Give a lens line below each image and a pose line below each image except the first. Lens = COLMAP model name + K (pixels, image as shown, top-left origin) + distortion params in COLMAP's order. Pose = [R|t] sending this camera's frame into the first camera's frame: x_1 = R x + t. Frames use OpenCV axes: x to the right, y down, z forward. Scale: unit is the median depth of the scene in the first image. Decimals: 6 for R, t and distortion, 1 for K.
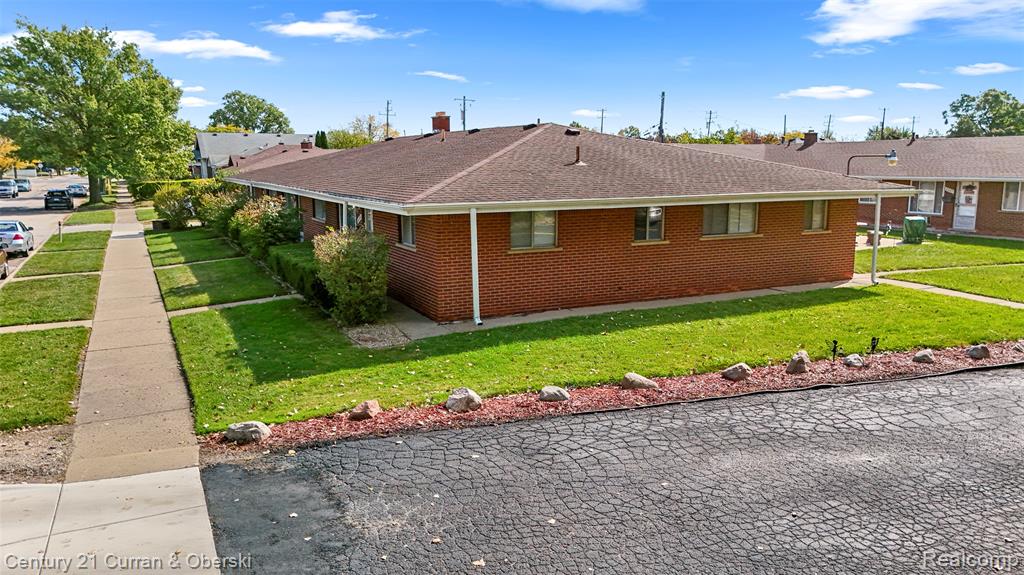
lens RADIAL K [[757.2, 0, 512.0], [0, 757.2, 287.5], [0, 0, 1]] dist [0.069569, -0.068372]
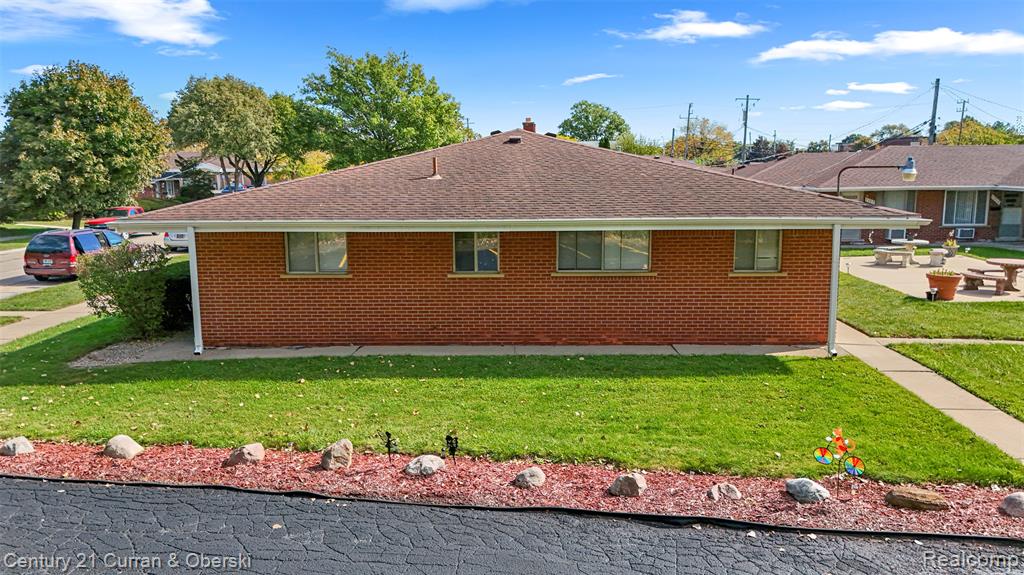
lens RADIAL K [[757.2, 0, 512.0], [0, 757.2, 287.5], [0, 0, 1]] dist [0.069569, -0.068372]
pose [[0.885335, 0.070294, -0.459609, 0.519542], [-0.072752, 0.997273, 0.012385, -0.051255], [0.459226, 0.022472, 0.888035, 0.257386]]
